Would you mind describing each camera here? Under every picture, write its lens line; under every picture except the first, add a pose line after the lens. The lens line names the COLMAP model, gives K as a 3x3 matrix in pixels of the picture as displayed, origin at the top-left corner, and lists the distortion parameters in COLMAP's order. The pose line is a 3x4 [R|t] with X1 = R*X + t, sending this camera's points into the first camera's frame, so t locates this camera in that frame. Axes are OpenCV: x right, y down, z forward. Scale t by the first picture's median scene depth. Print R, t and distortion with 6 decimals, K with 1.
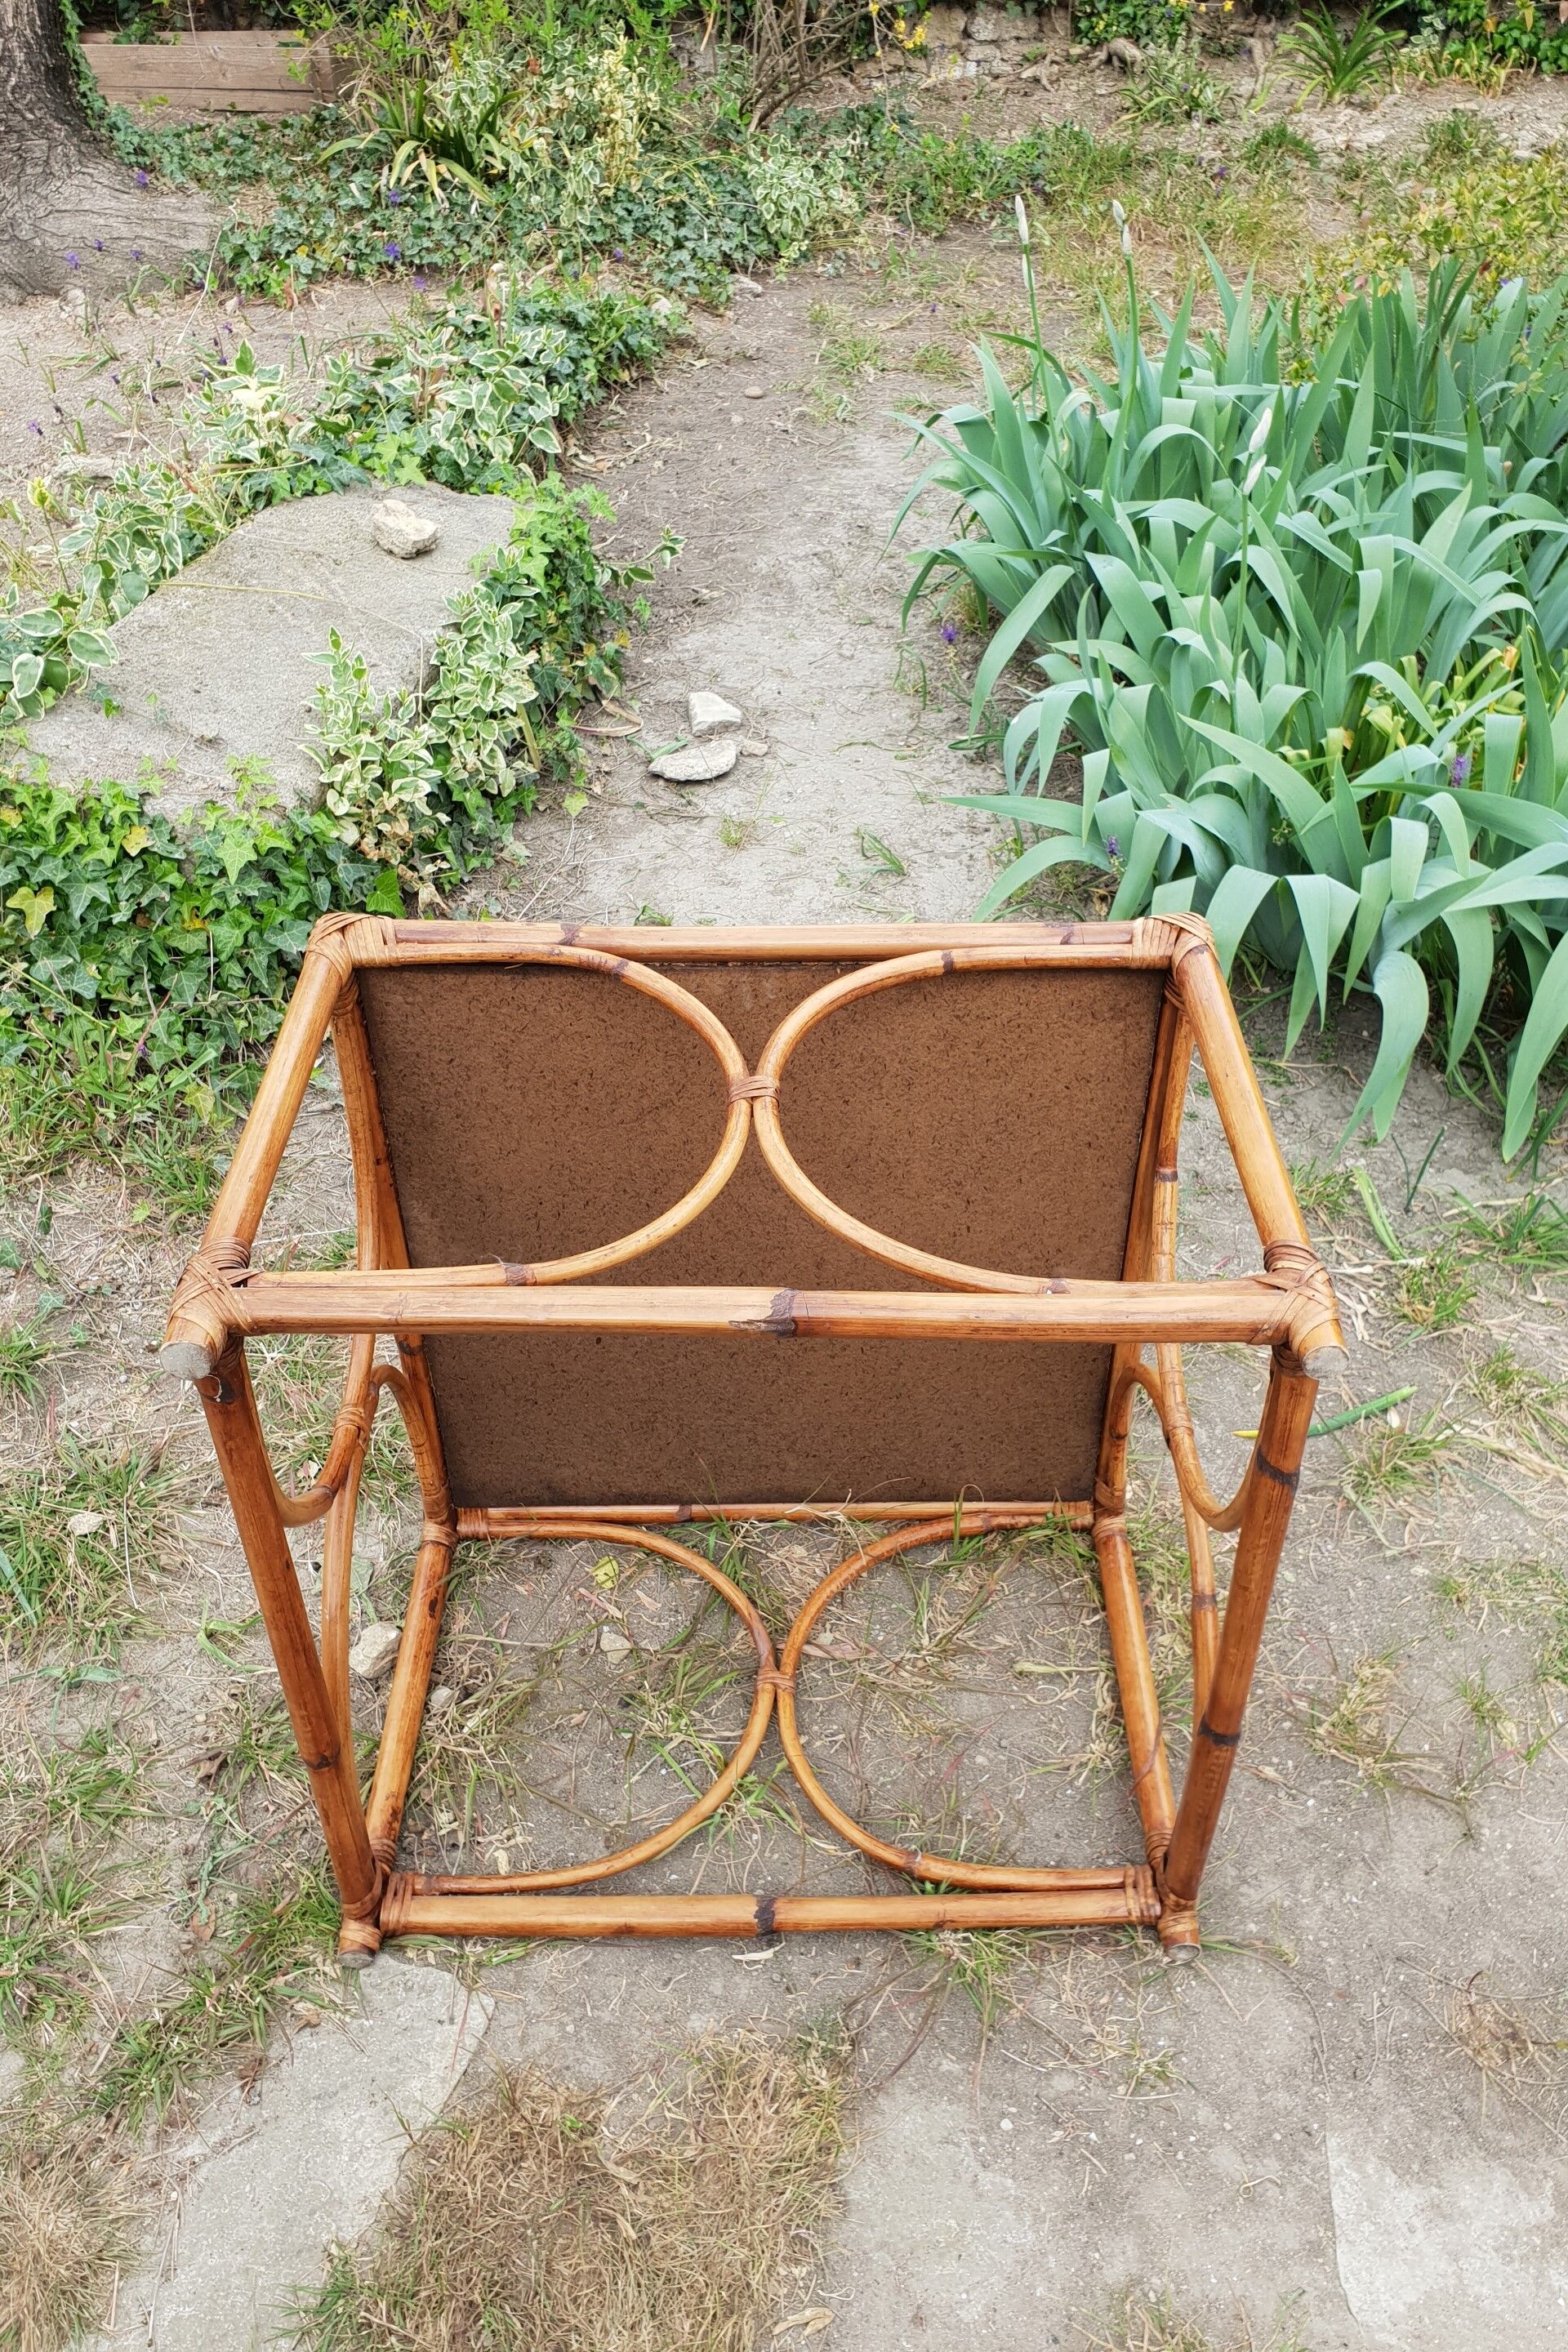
lens RADIAL K [[1729.1, 0, 830.8], [0, 1729.1, 1173.5], [0, 0, 1]] dist [0.004788, 0.012731]
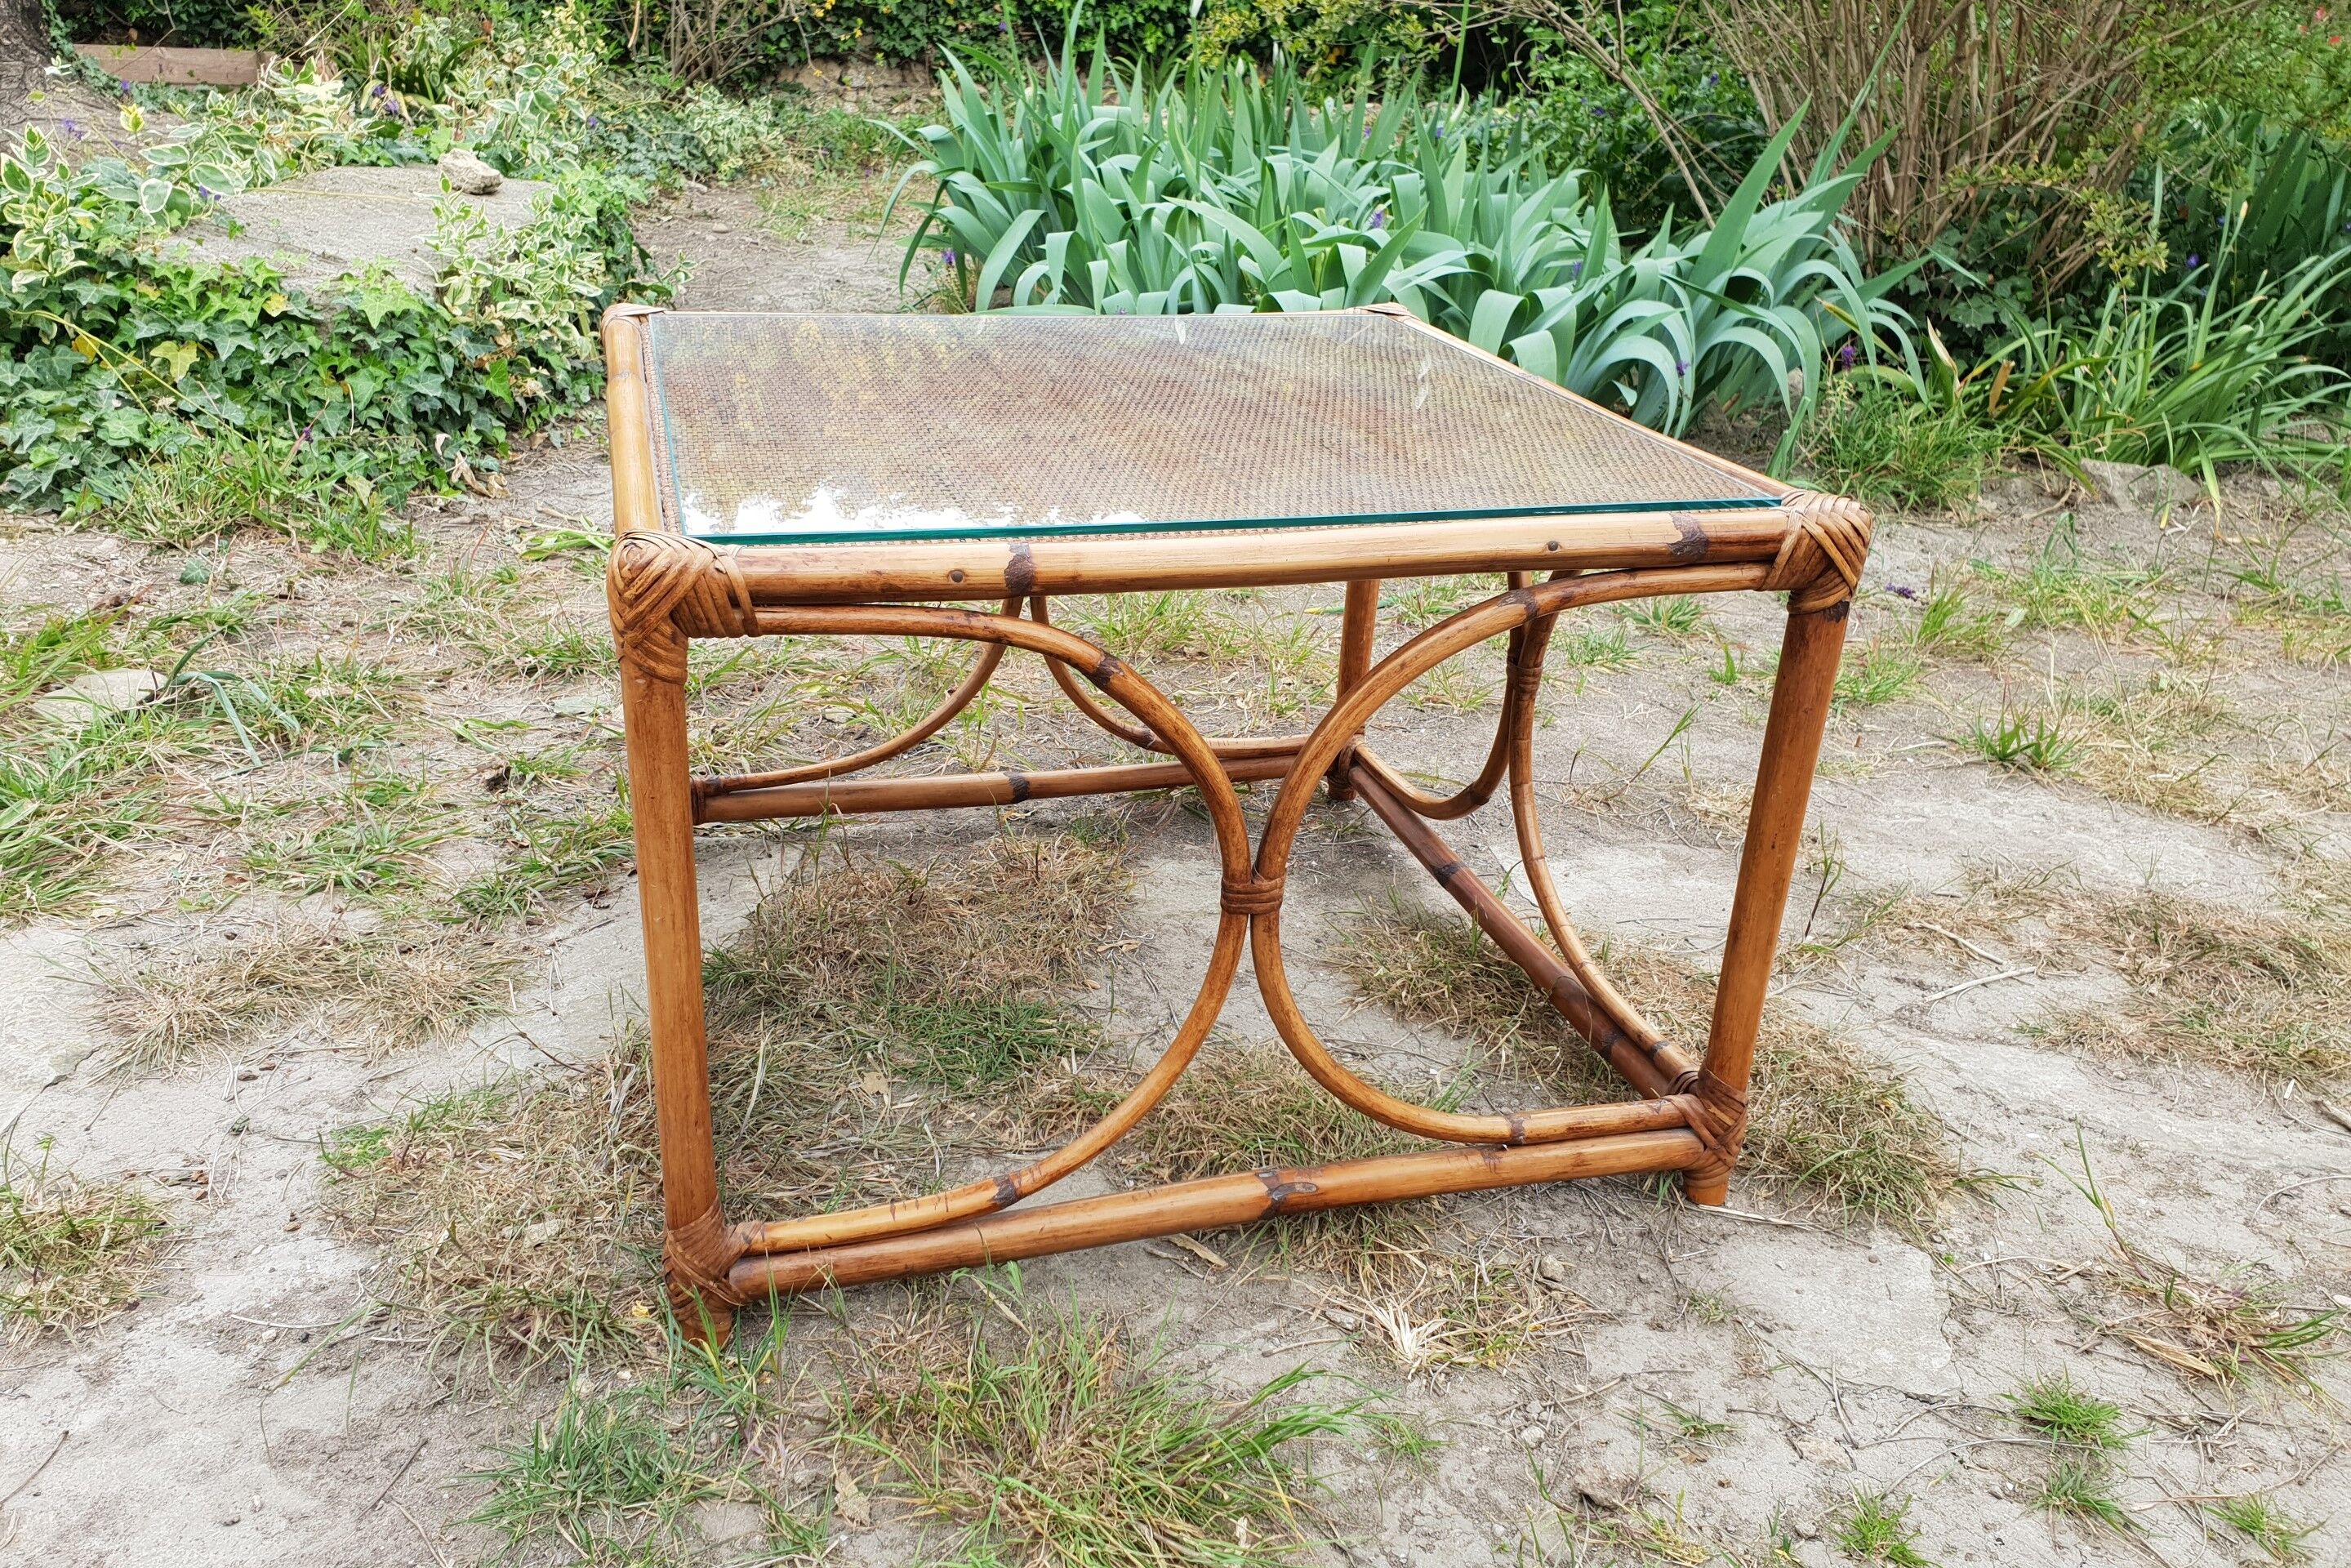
lens RADIAL K [[1762.9, 0, 1129.9], [0, 1762.9, 836.4], [0, 0, 1]] dist [-0.000688, 0.044616]
pose [[0.970777, -0.089694, 0.222592, -0.152312], [0.143377, 0.960565, -0.238240, 0.495092], [-0.192445, 0.263192, 0.945354, -0.099588]]
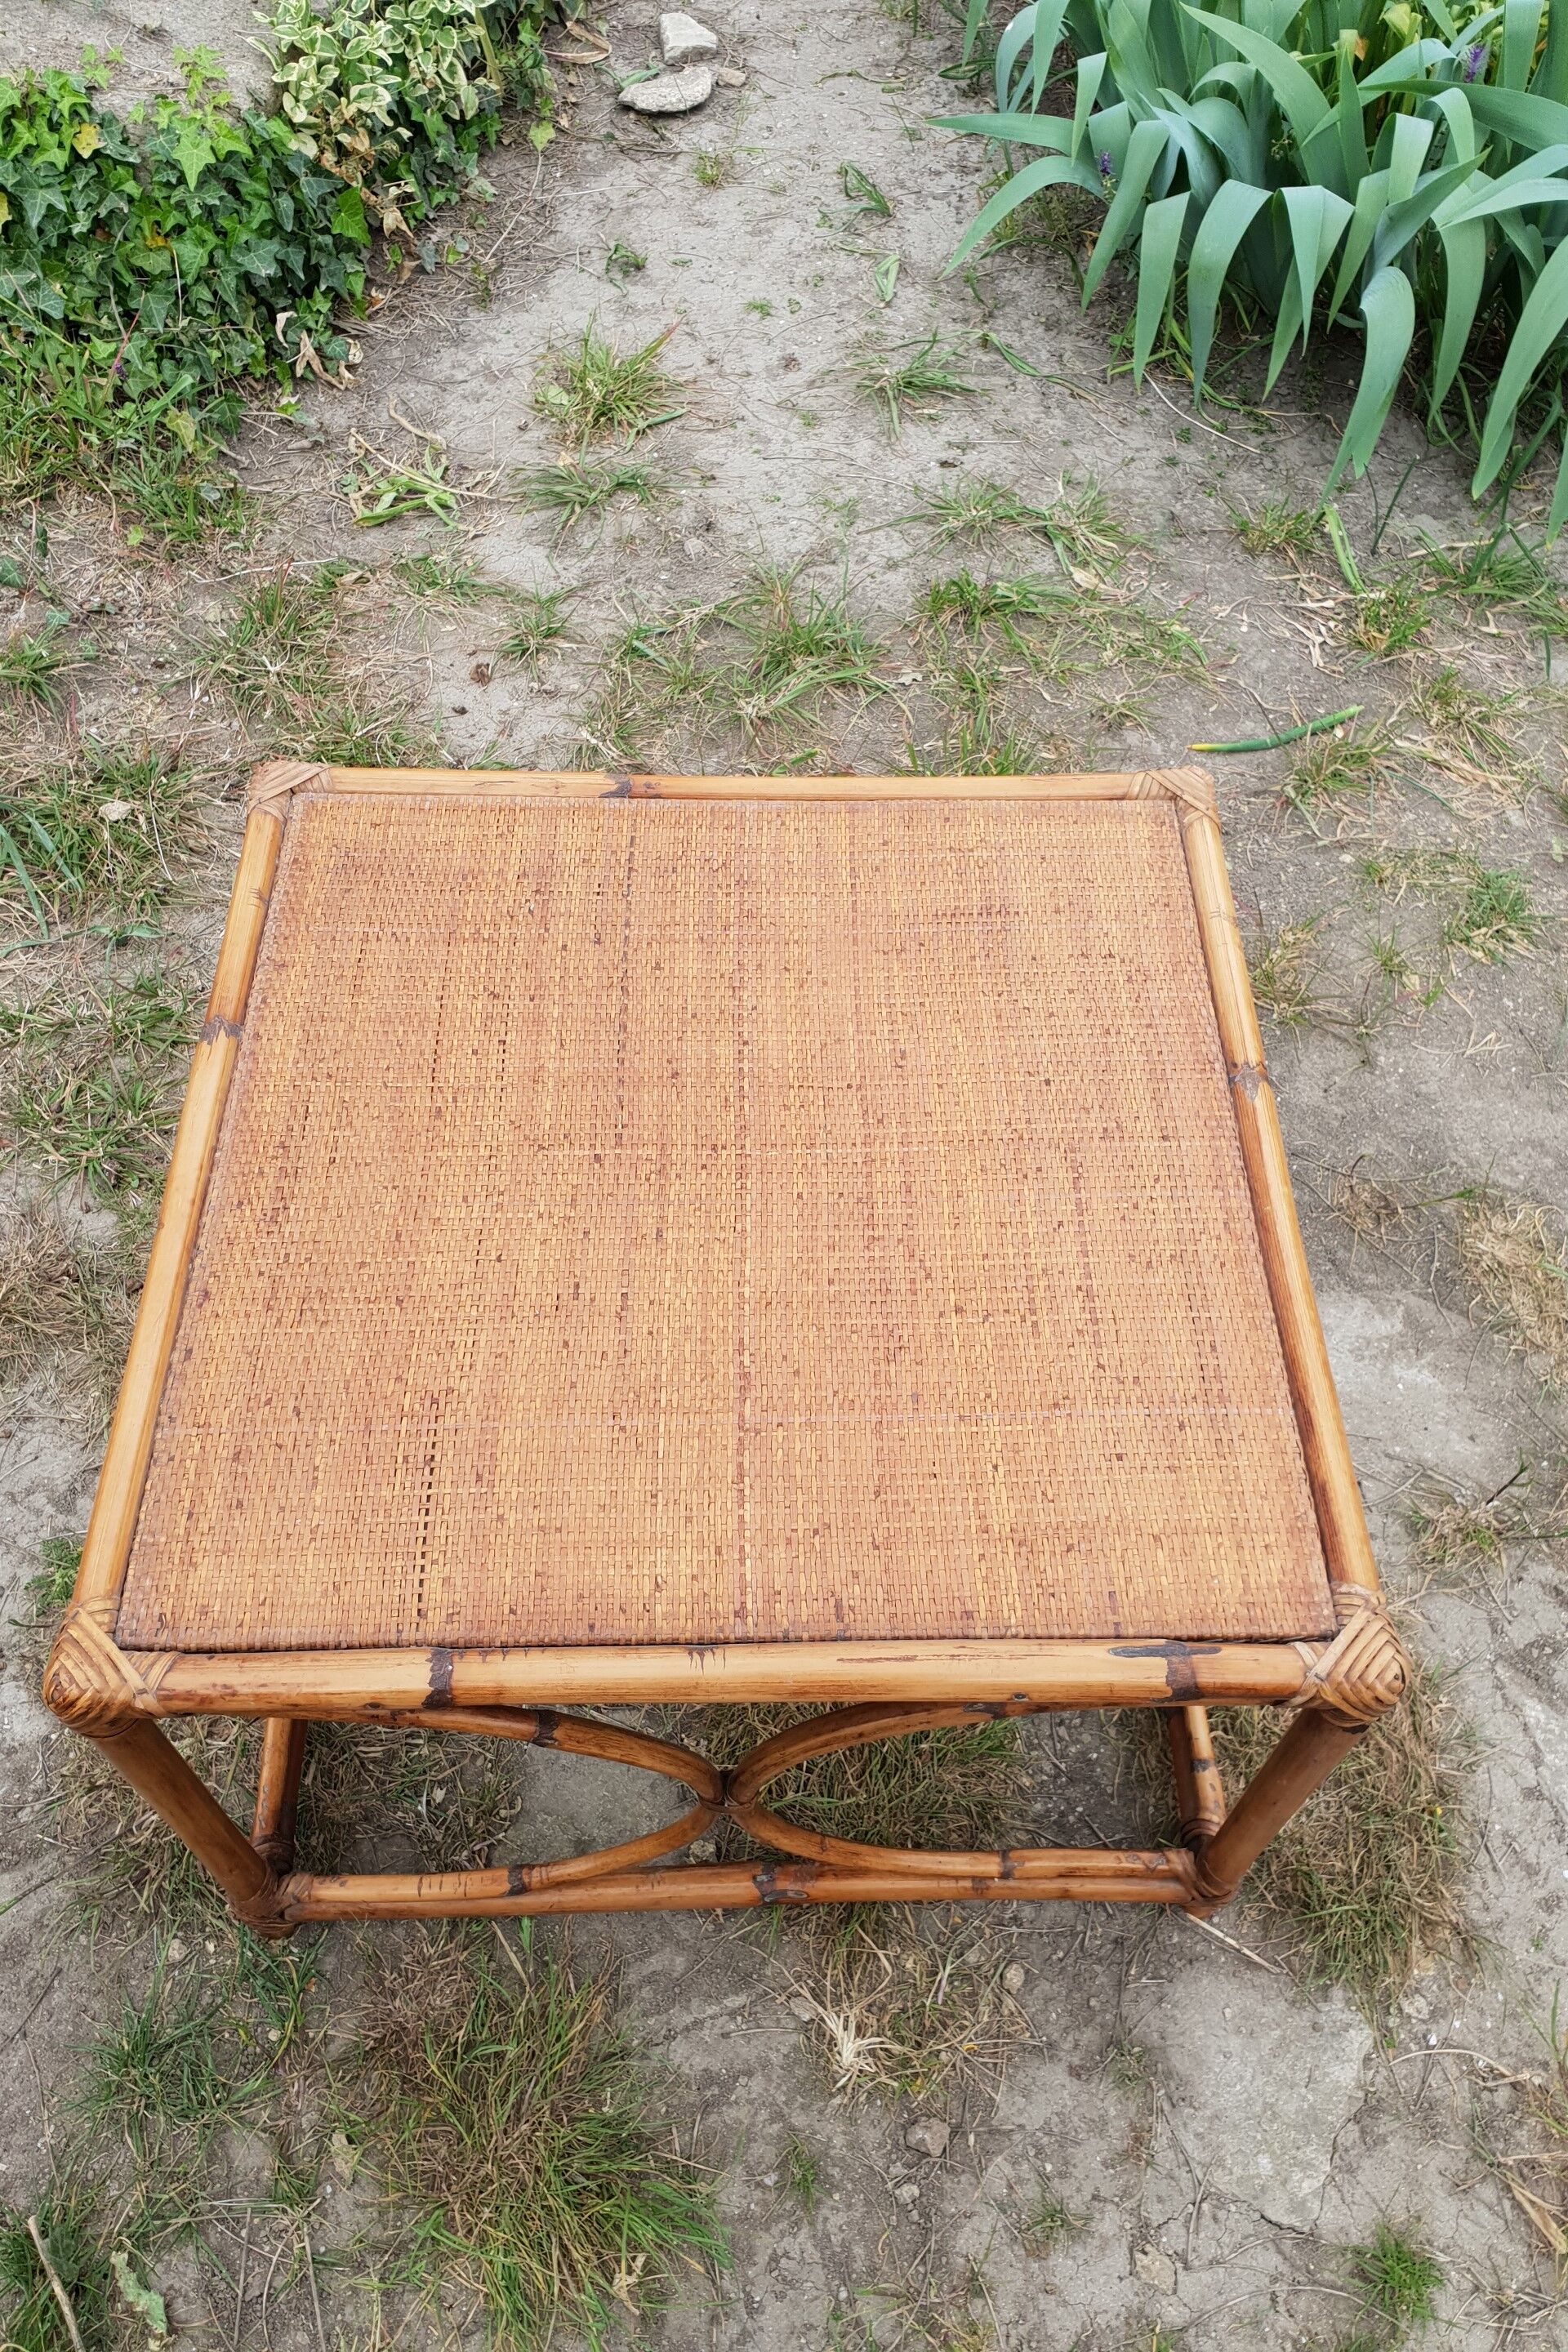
lens RADIAL K [[1729.1, 0, 830.8], [0, 1729.1, 1173.5], [0, 0, 1]] dist [0.004788, 0.012731]
pose [[0.999984, 0.003099, 0.004725, 0.008170], [-0.004201, 0.966939, 0.254974, 0.114617], [-0.003779, -0.254989, 0.966936, -0.080289]]
